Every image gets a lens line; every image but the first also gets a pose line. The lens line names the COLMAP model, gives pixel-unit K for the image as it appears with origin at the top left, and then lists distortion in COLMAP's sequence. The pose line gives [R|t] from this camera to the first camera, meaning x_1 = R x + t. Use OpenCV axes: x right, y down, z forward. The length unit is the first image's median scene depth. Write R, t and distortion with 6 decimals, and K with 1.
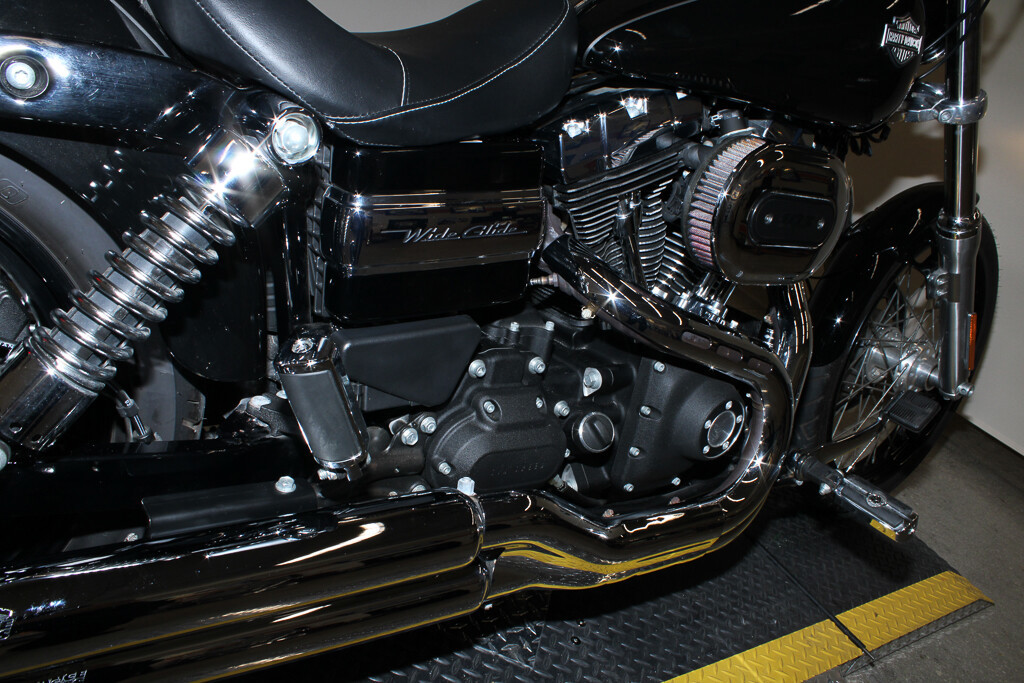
lens RADIAL K [[845.4, 0, 506.6], [0, 845.4, 346.2], [0, 0, 1]] dist [-0.164613, 0.145499]
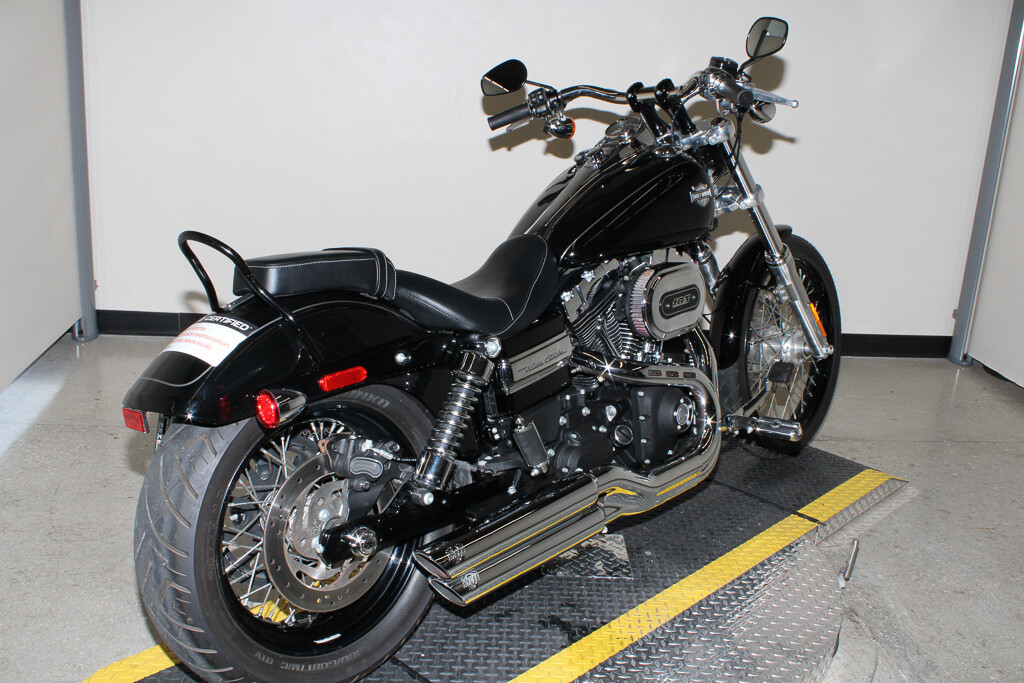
lens RADIAL K [[994.0, 0, 512.0], [0, 994.0, 341.5], [0, 0, 1]] dist [-0.088315, 0.016828]
pose [[0.939730, -0.320539, 0.119004, -0.330680], [0.332468, 0.937886, -0.099167, 0.039757], [-0.079825, 0.132755, 0.987929, -1.246435]]
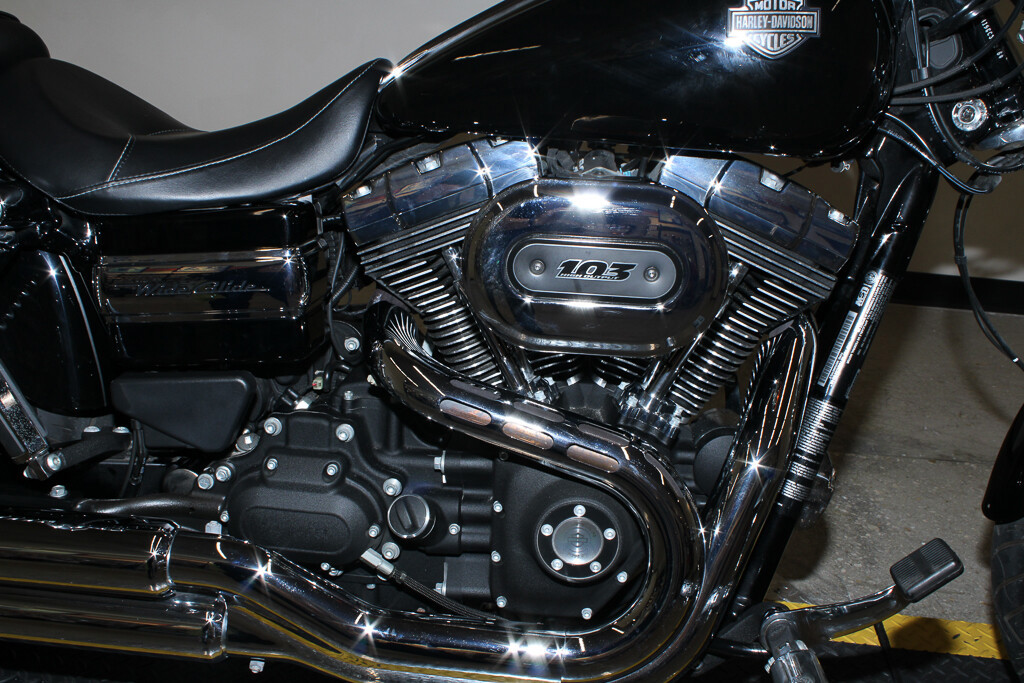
lens RADIAL K [[994.0, 0, 512.0], [0, 994.0, 341.5], [0, 0, 1]] dist [-0.088315, 0.016828]
pose [[0.750413, -0.015576, -0.660786, 0.859555], [-0.114900, 0.981427, -0.153618, 0.066961], [0.650906, 0.191201, 0.734686, 0.249870]]
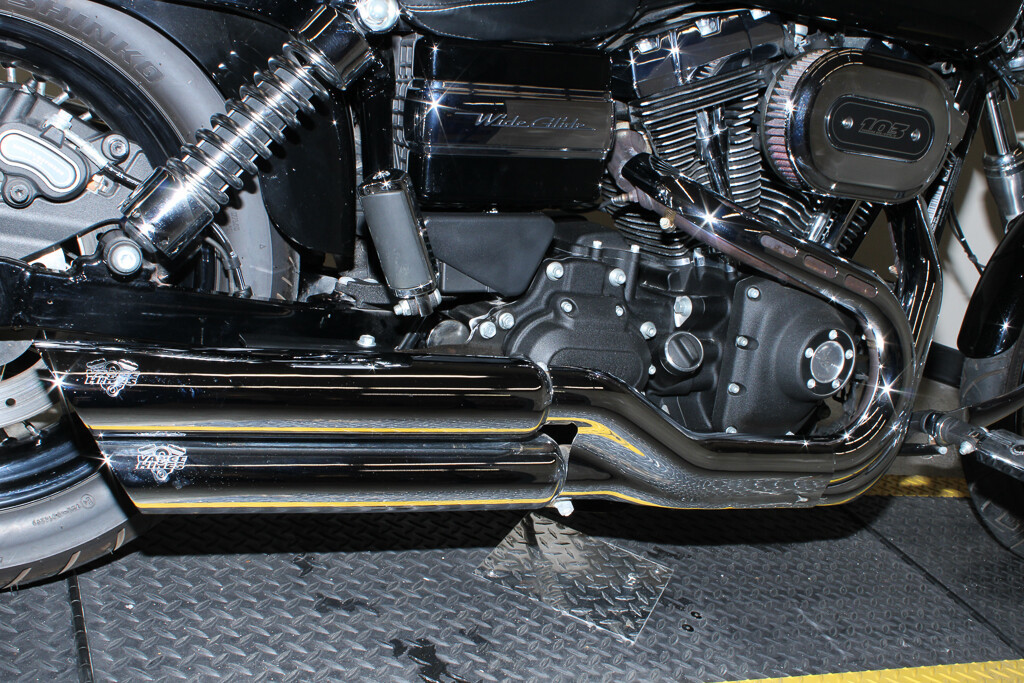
lens RADIAL K [[1170.7, 0, 517.0], [0, 1170.7, 341.0], [0, 0, 1]] dist [-0.067849, 0.045240]
pose [[0.987697, -0.026800, -0.154066, 0.119821], [-0.000559, 0.984594, -0.174856, 0.314912], [0.156378, 0.172791, 0.972465, -0.335482]]
